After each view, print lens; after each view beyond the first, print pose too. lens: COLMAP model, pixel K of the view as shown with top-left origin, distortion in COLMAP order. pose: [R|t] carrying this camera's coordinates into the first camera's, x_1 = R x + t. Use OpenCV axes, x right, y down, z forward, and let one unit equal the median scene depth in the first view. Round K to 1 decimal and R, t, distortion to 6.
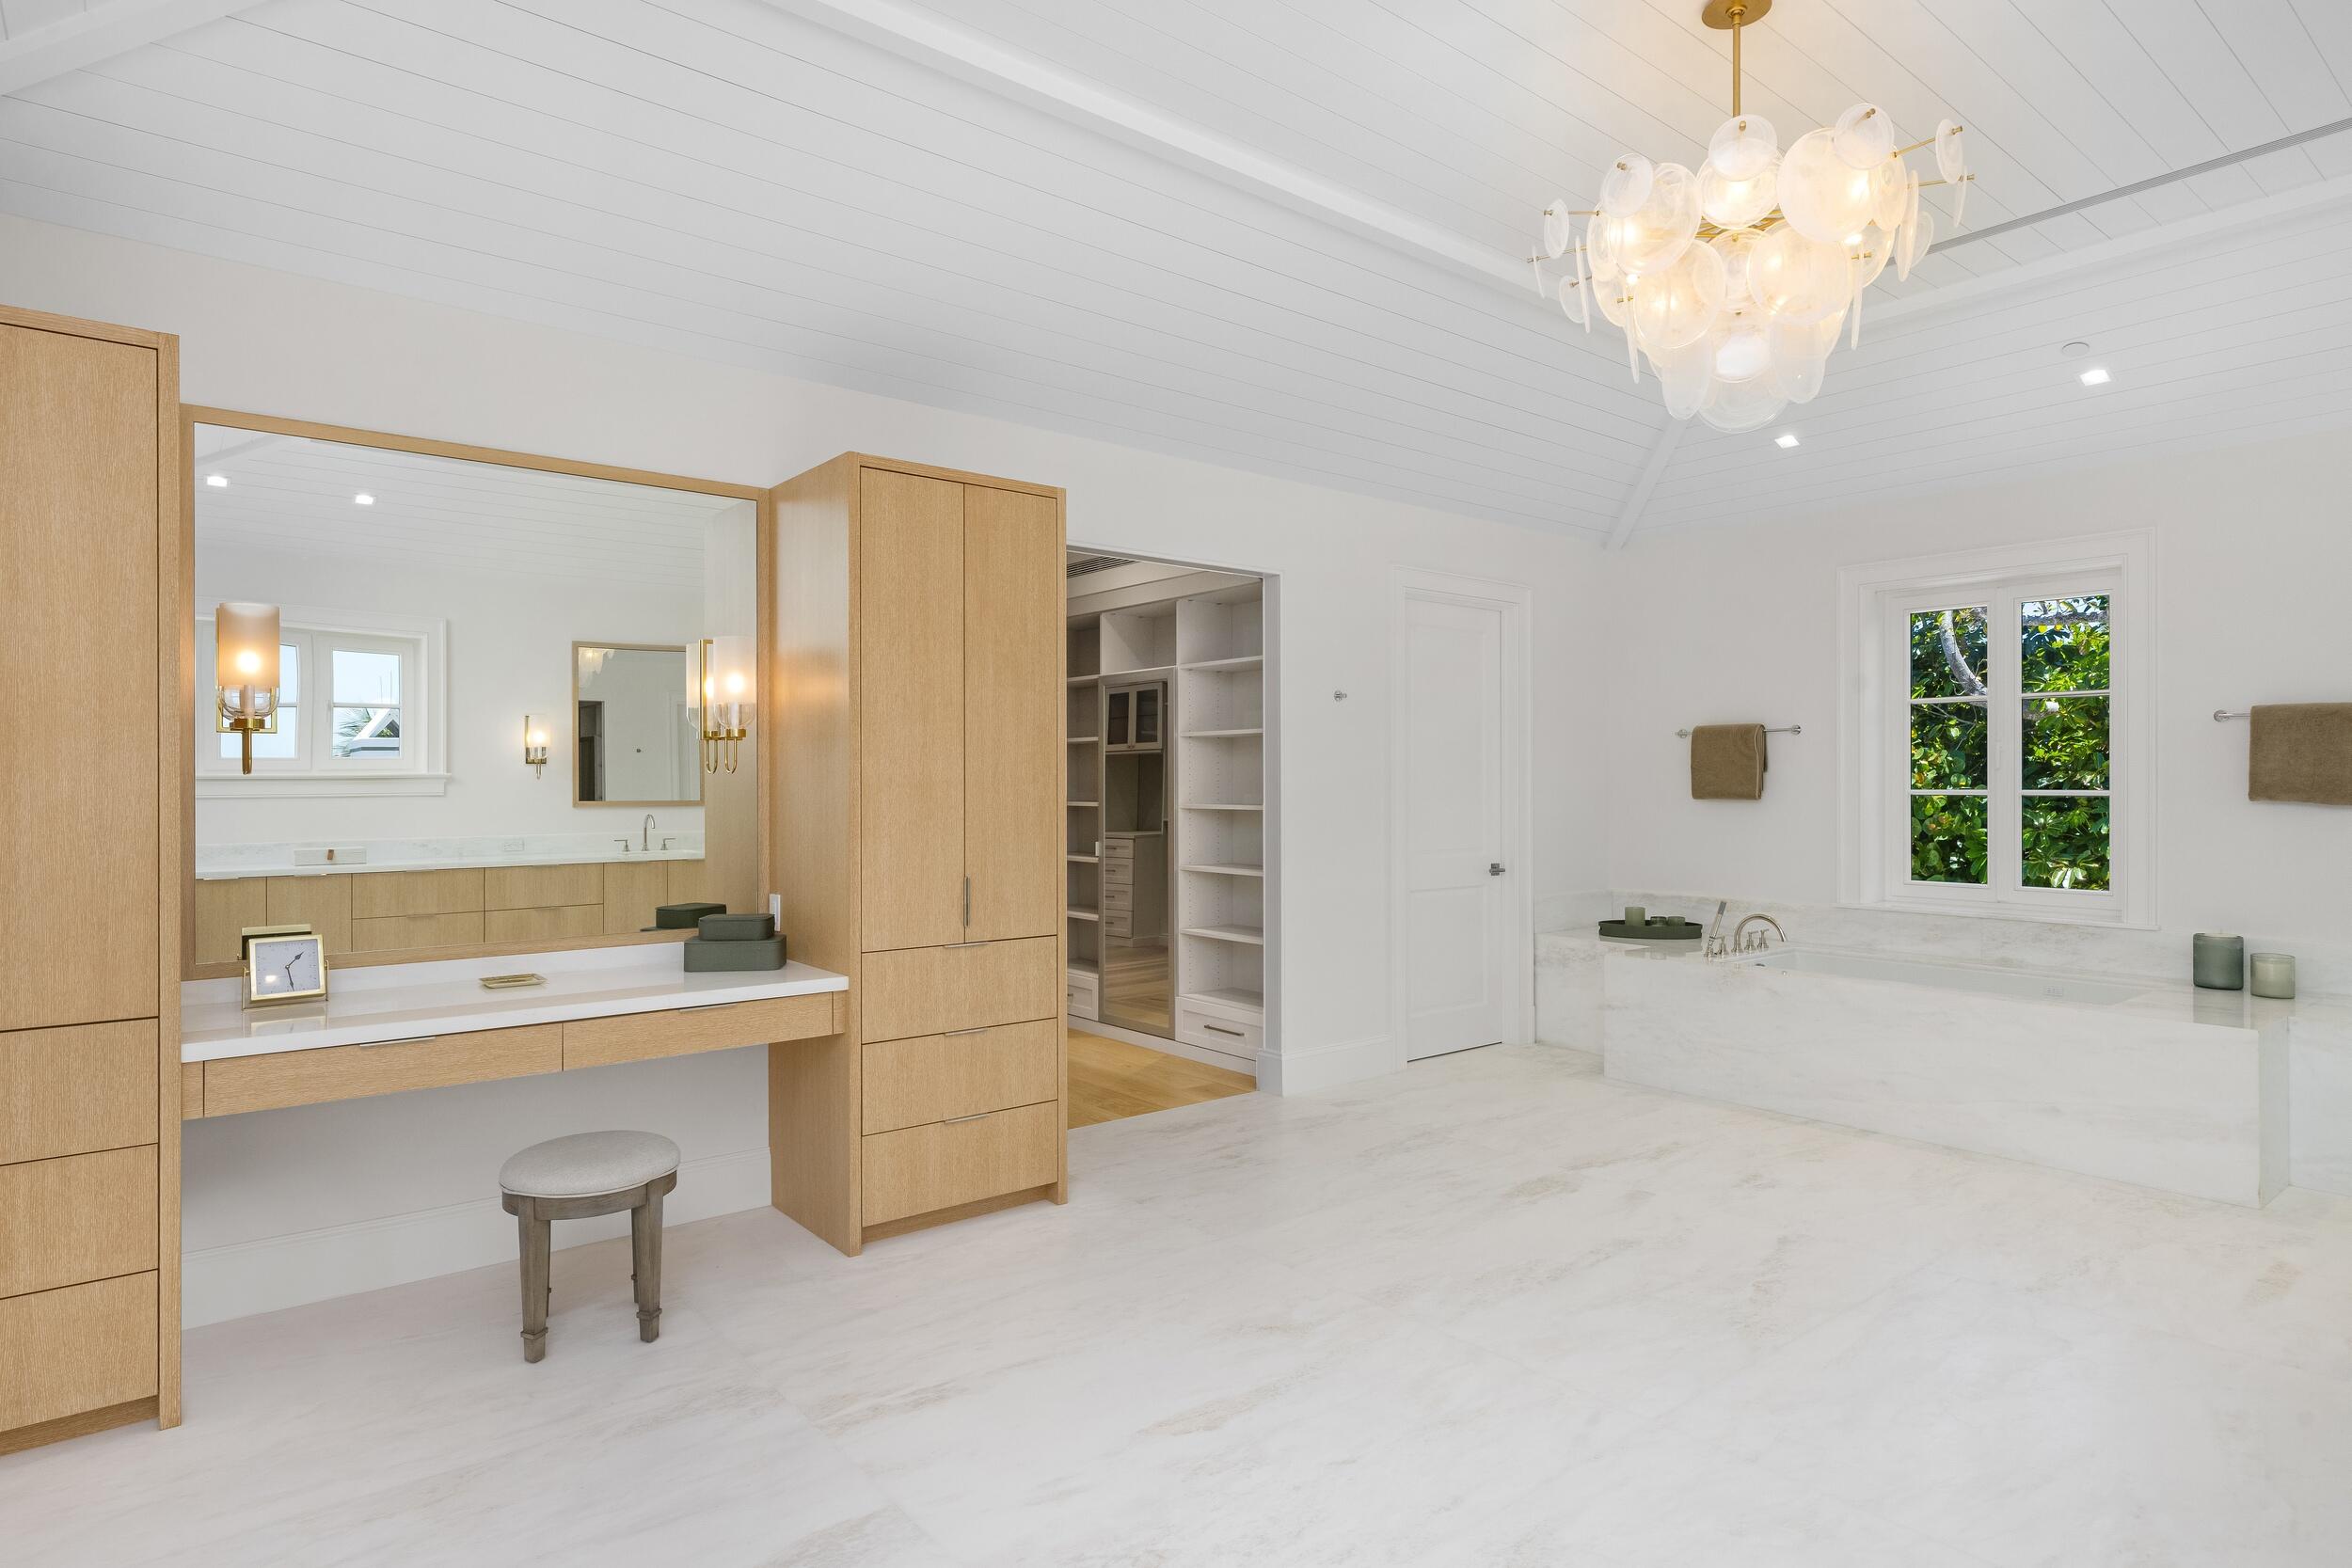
lens RADIAL K [[1308.5, 0, 1174.4], [0, 1308.5, 790.3], [0, 0, 1]] dist [-0.001384, -0.000084]
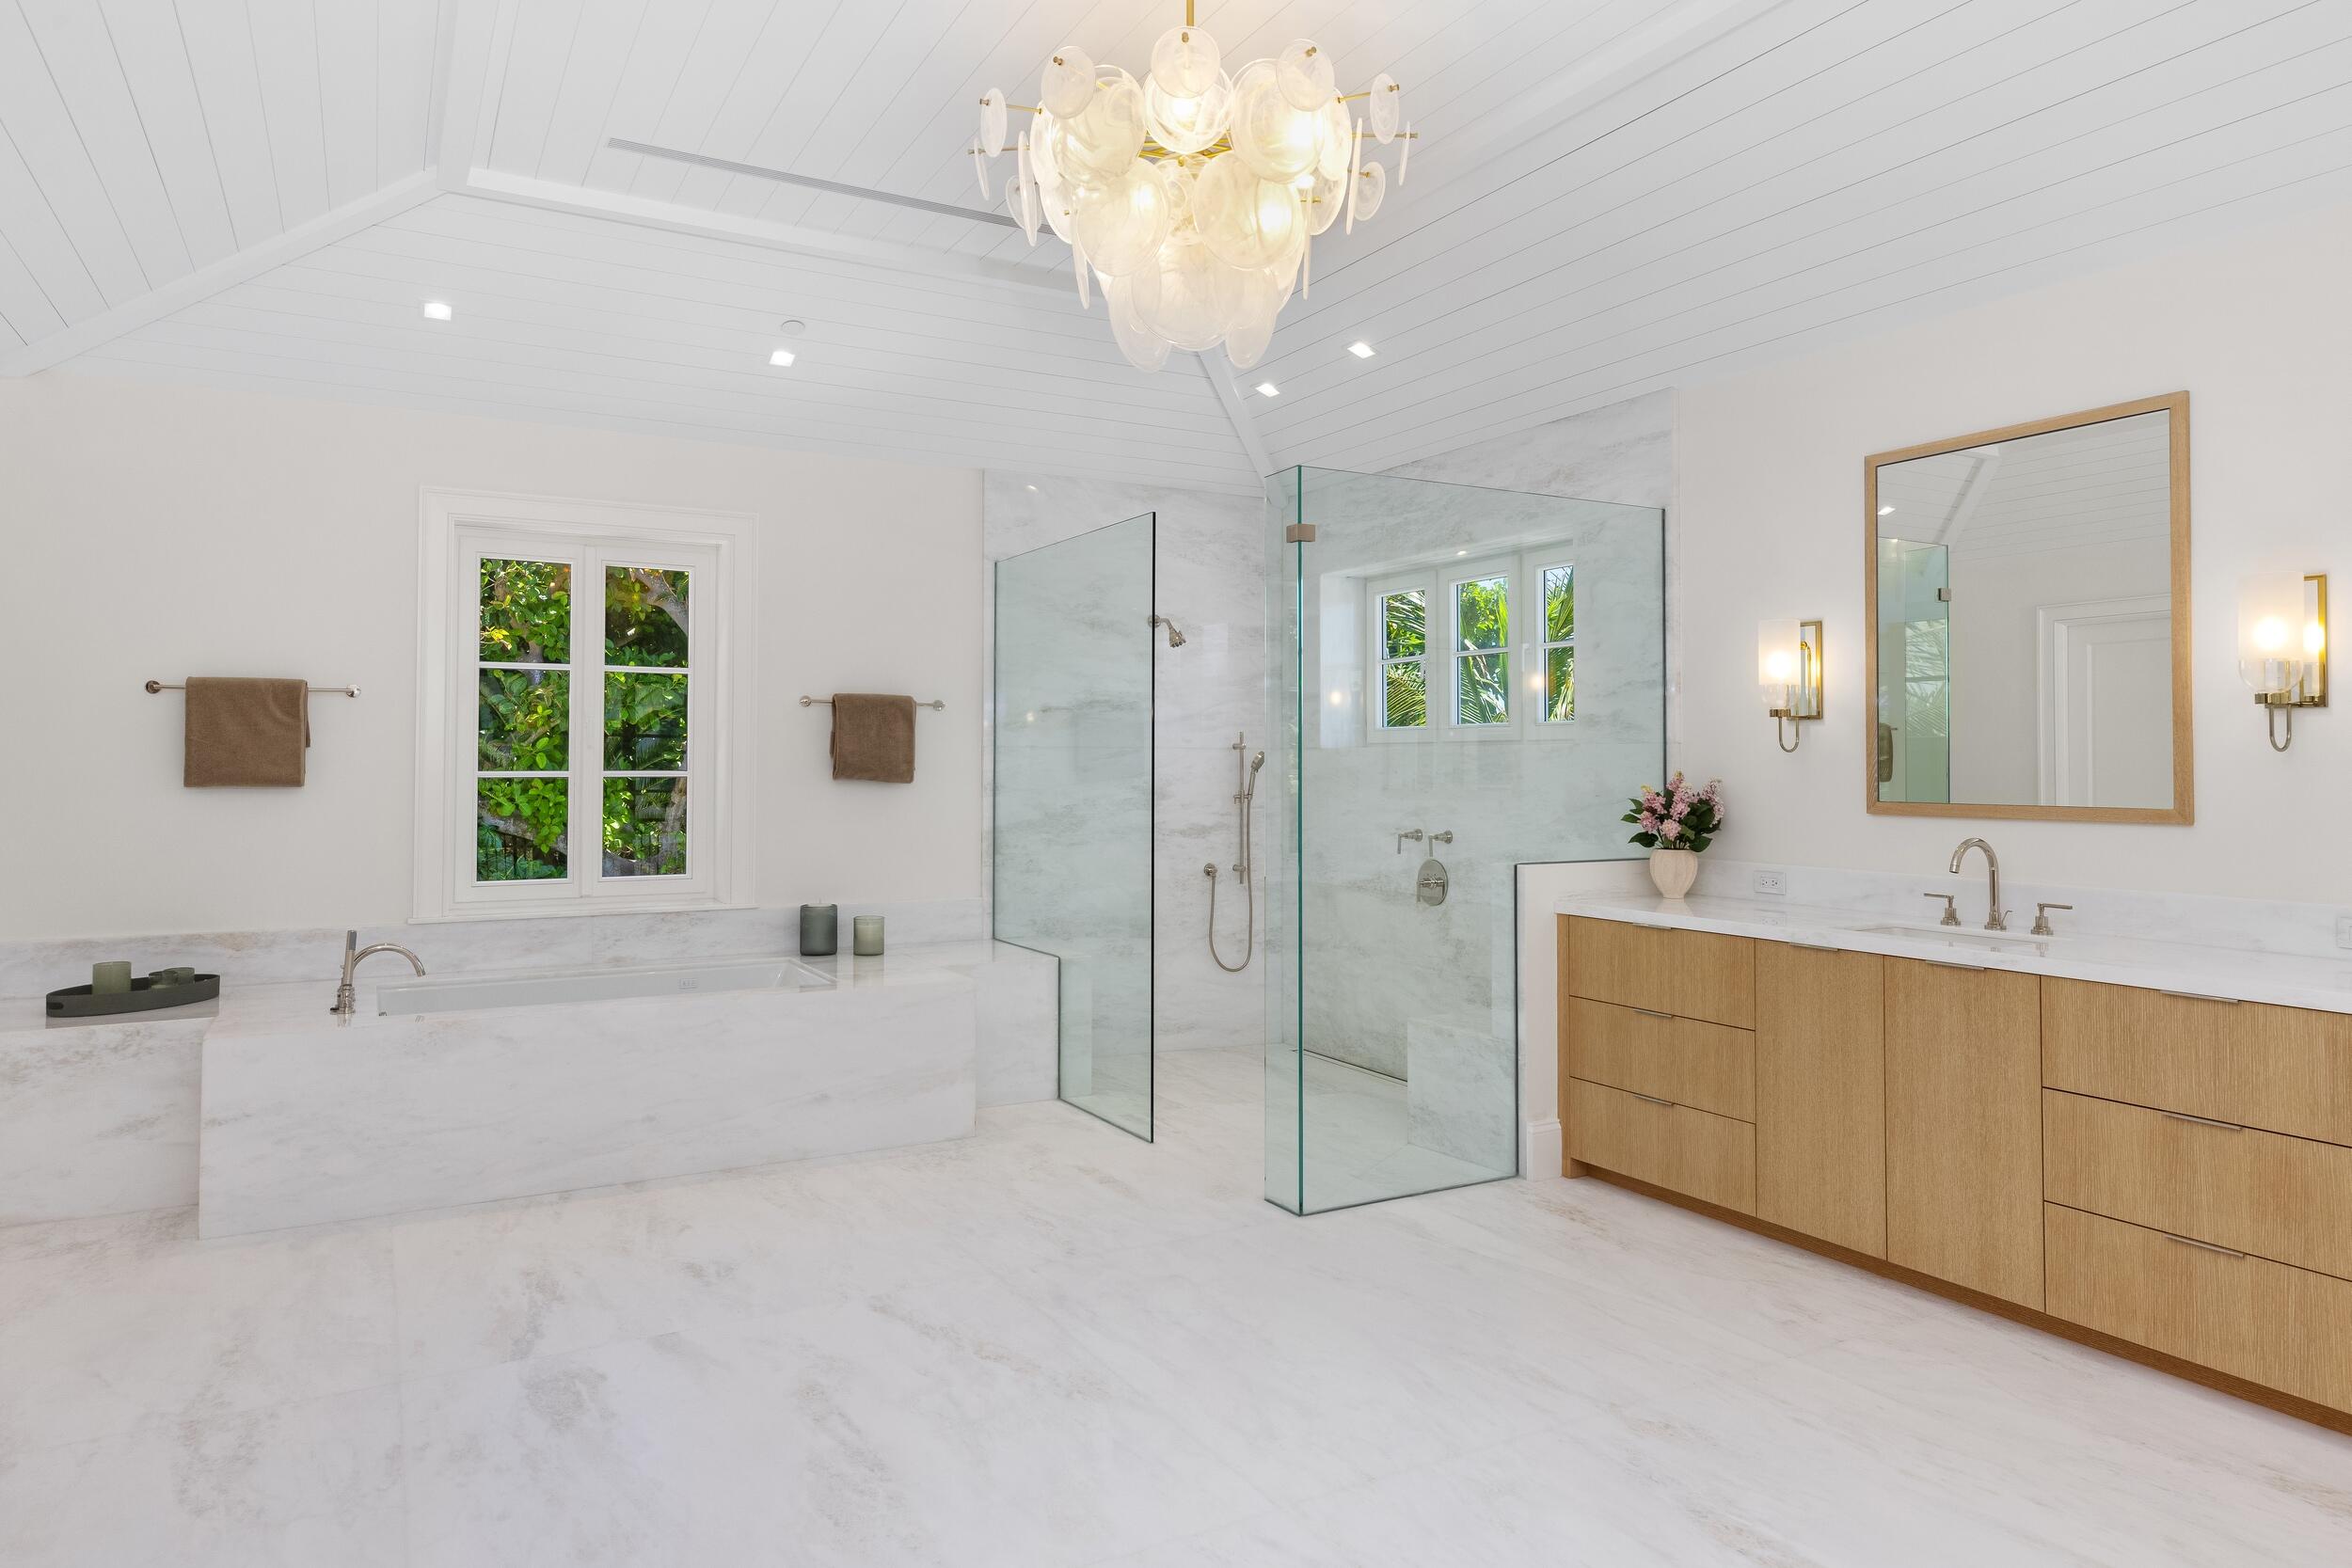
lens RADIAL K [[1450.8, 0, 1174.2], [0, 1450.8, 765.8], [0, 0, 1]] dist [0.003966, -0.000361]
pose [[0.148946, -0.001063, 0.988845, -0.310100], [0.001994, 0.999998, 0.000774, -0.004142], [-0.988843, 0.001857, 0.148948, 0.486575]]
